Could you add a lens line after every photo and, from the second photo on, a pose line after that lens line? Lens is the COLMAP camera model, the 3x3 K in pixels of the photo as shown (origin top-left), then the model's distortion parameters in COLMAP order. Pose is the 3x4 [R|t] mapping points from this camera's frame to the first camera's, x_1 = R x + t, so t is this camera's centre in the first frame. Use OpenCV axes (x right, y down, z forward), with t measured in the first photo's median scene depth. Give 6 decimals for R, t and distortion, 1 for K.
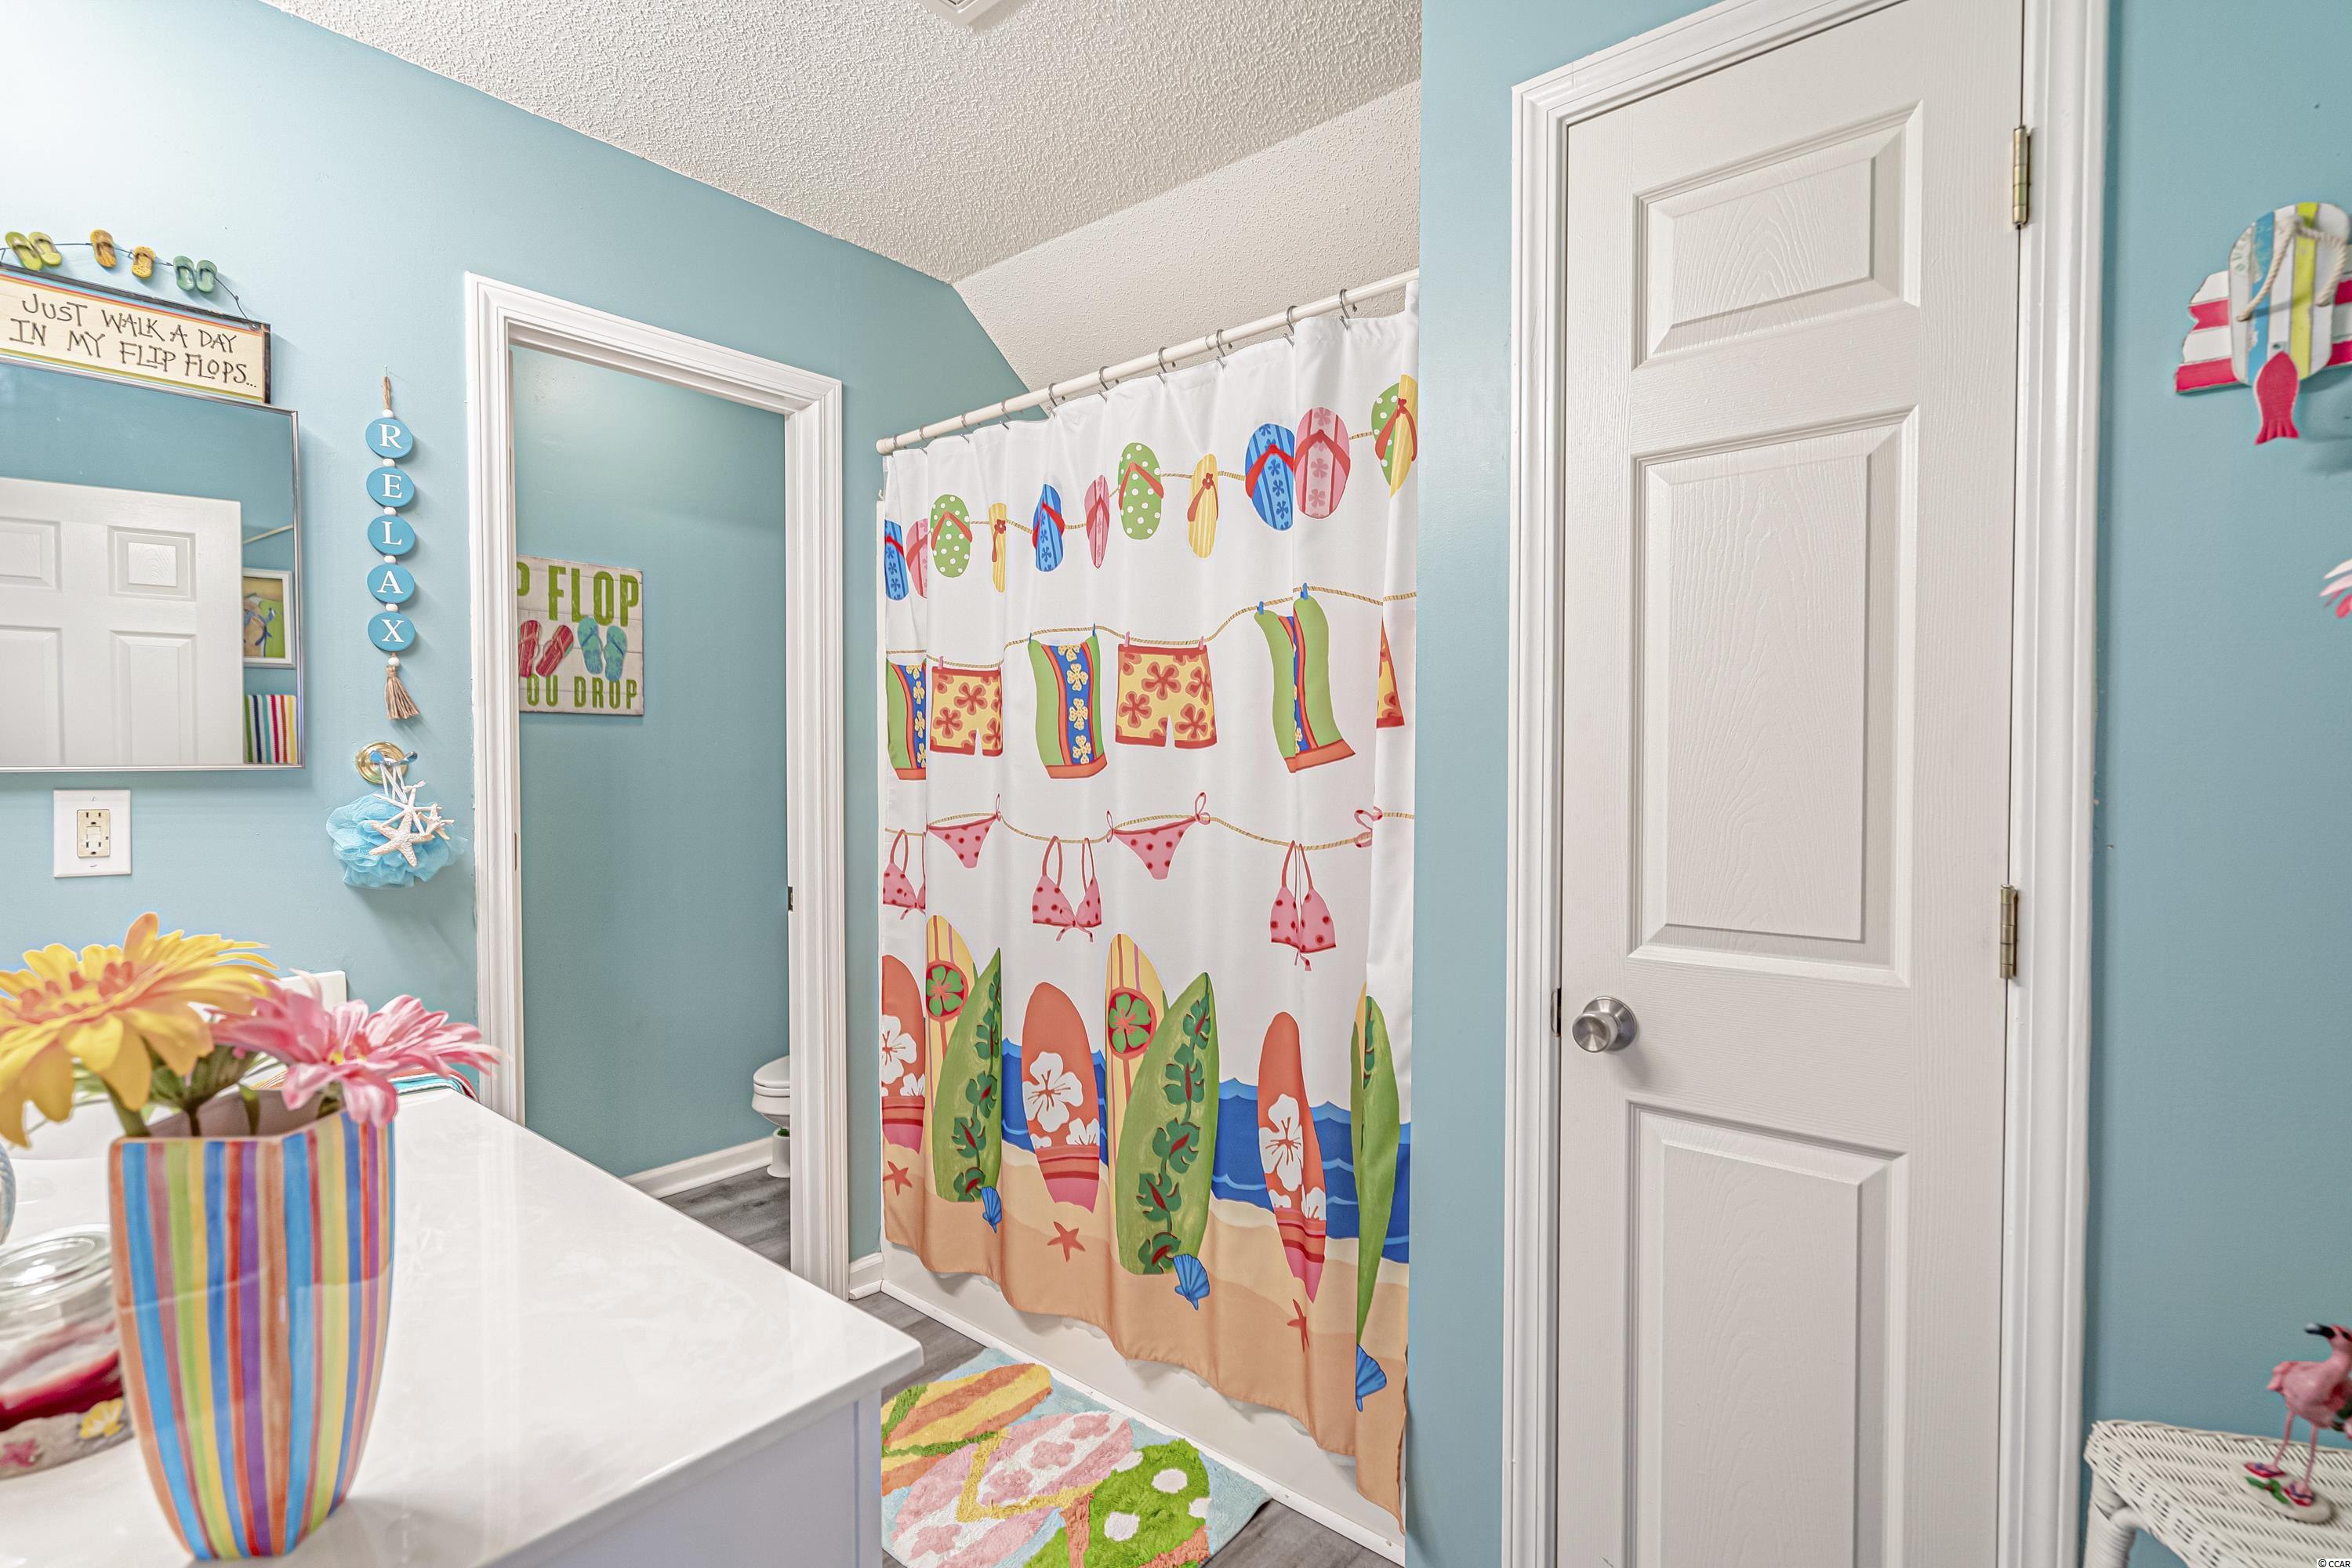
lens RADIAL K [[1078.8, 0, 1176.8], [0, 1078.8, 787.1], [0, 0, 1]] dist [-0.005436, 0.003232]
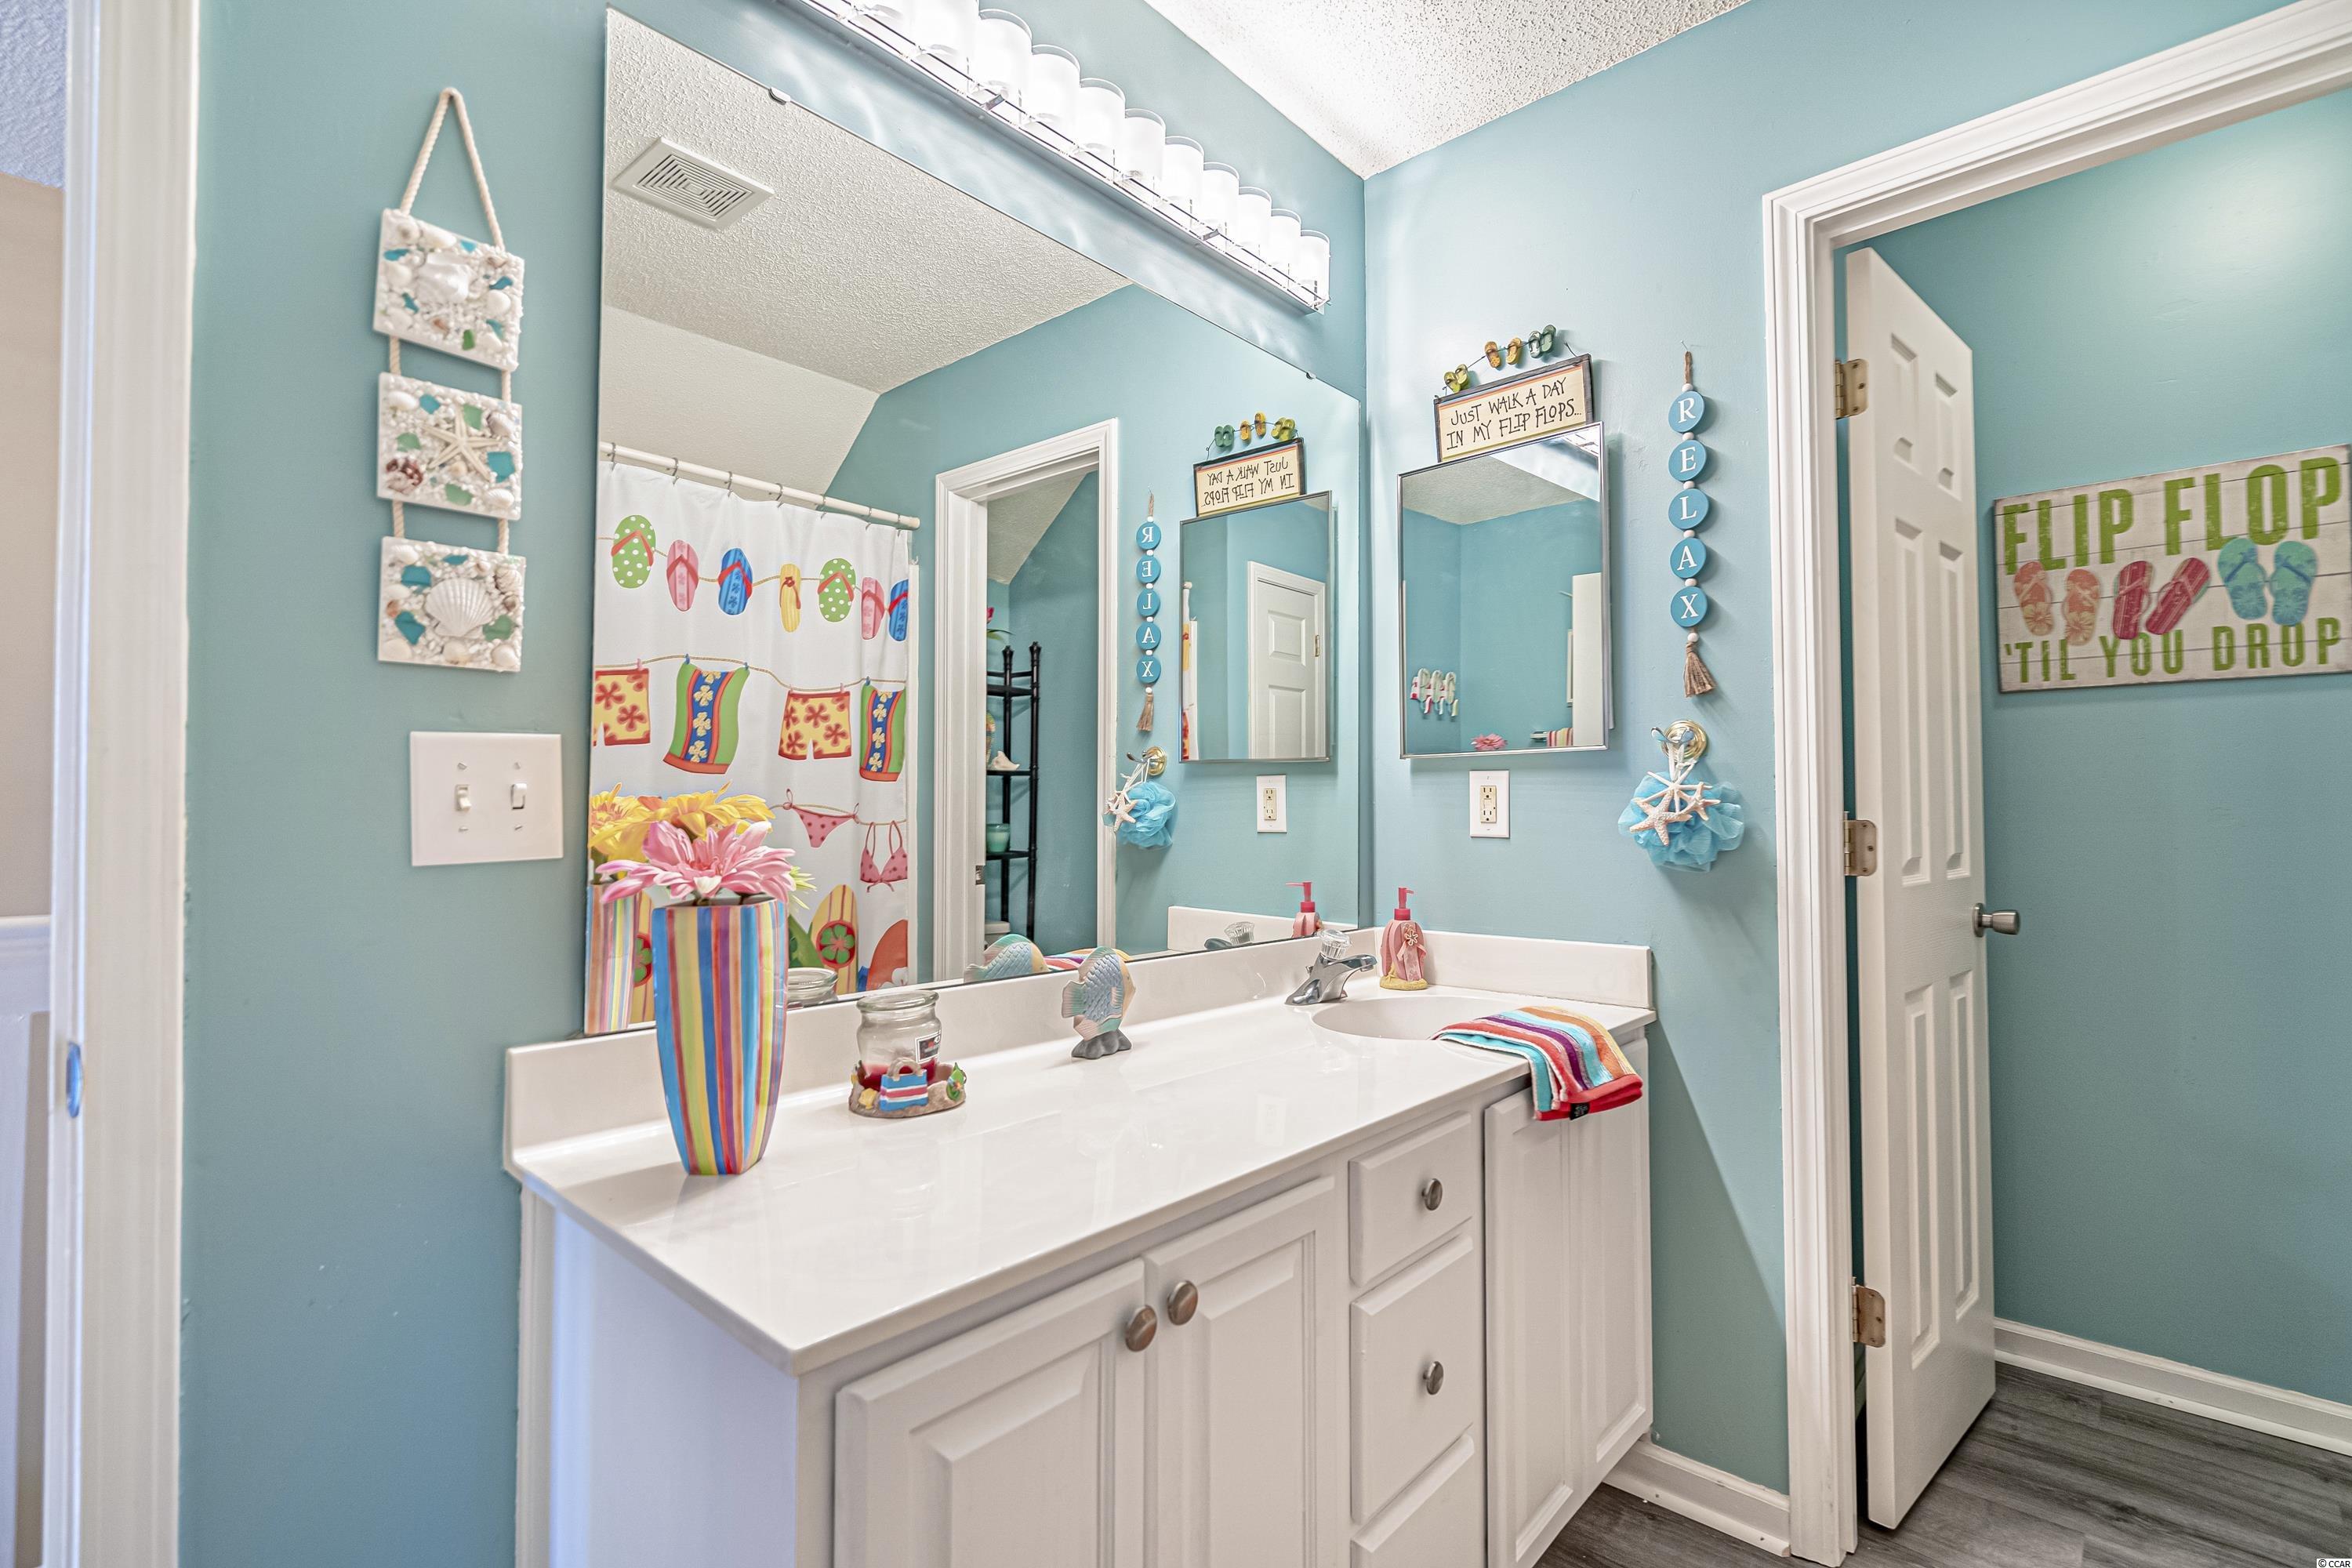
lens RADIAL K [[1078.8, 0, 1184.9], [0, 1078.8, 785.5], [0, 0, 1]] dist [-0.005436, 0.003232]
pose [[-0.025659, -0.023113, -0.999404, 0.158902], [-0.020522, 0.999534, -0.022589, 0.030182], [0.999460, 0.019930, -0.026122, 0.356884]]
